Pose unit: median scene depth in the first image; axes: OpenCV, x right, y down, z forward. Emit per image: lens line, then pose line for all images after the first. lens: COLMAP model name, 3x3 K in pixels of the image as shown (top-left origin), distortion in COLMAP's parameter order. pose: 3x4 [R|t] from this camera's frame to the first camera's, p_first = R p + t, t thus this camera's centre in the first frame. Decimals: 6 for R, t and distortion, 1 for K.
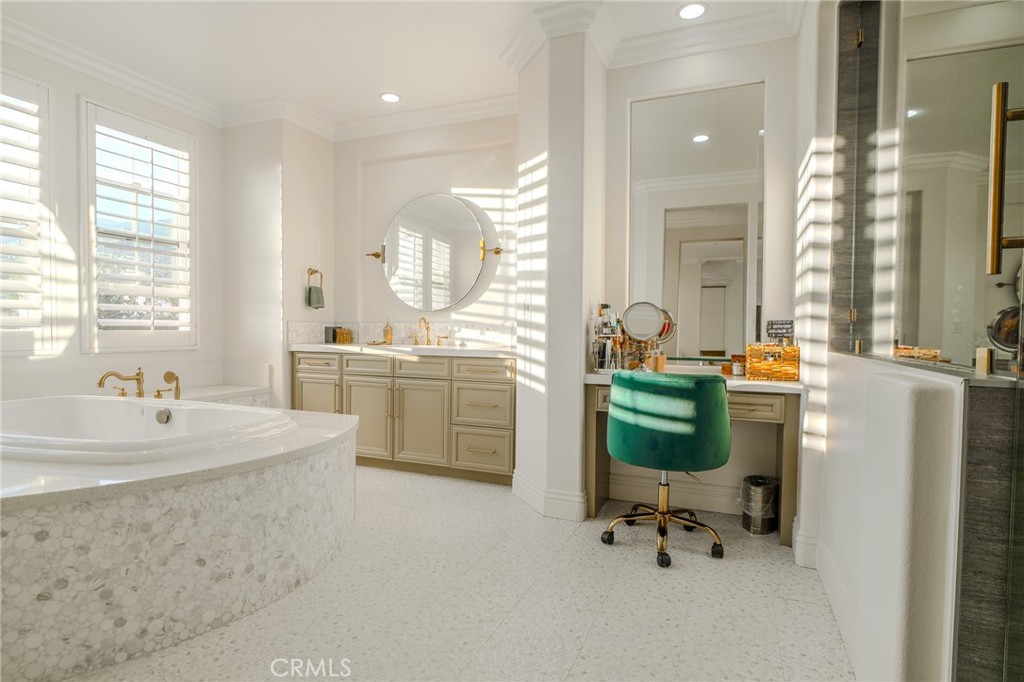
lens RADIAL K [[558.0, 0, 493.6], [0, 558.0, 340.3], [0, 0, 1]] dist [-0.004516, 0.000038]
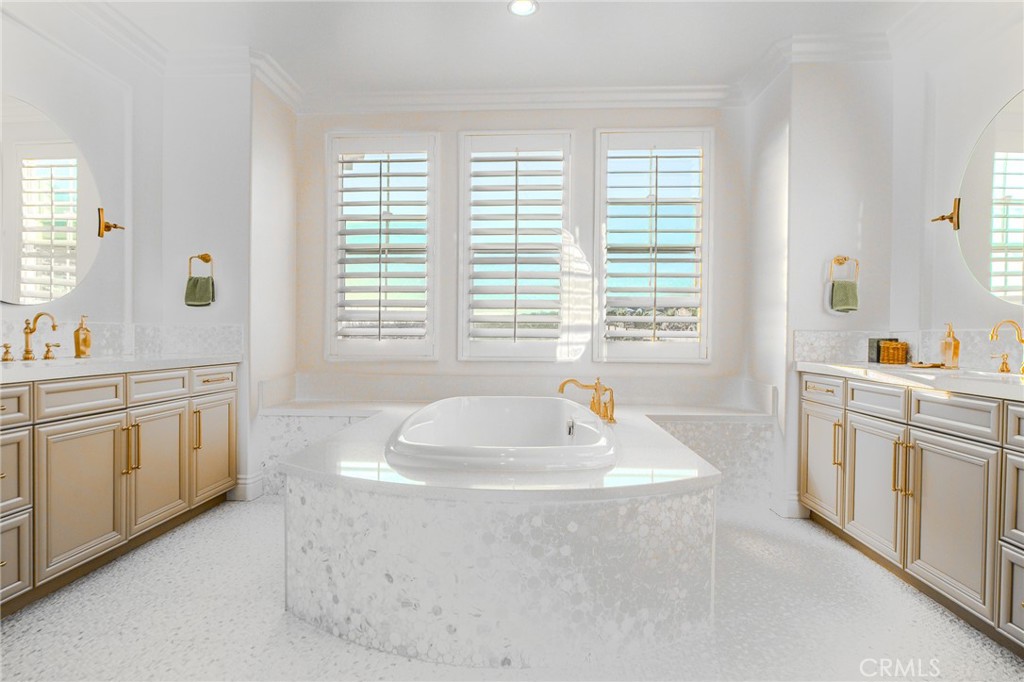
lens RADIAL K [[558.0, 0, 493.6], [0, 558.0, 340.3], [0, 0, 1]] dist [-0.004516, 0.000038]
pose [[0.338792, 0.003800, -0.940854, 0.226987], [-0.027206, 0.999613, -0.005759, -0.006762], [0.940468, 0.027548, 0.338764, 0.424010]]
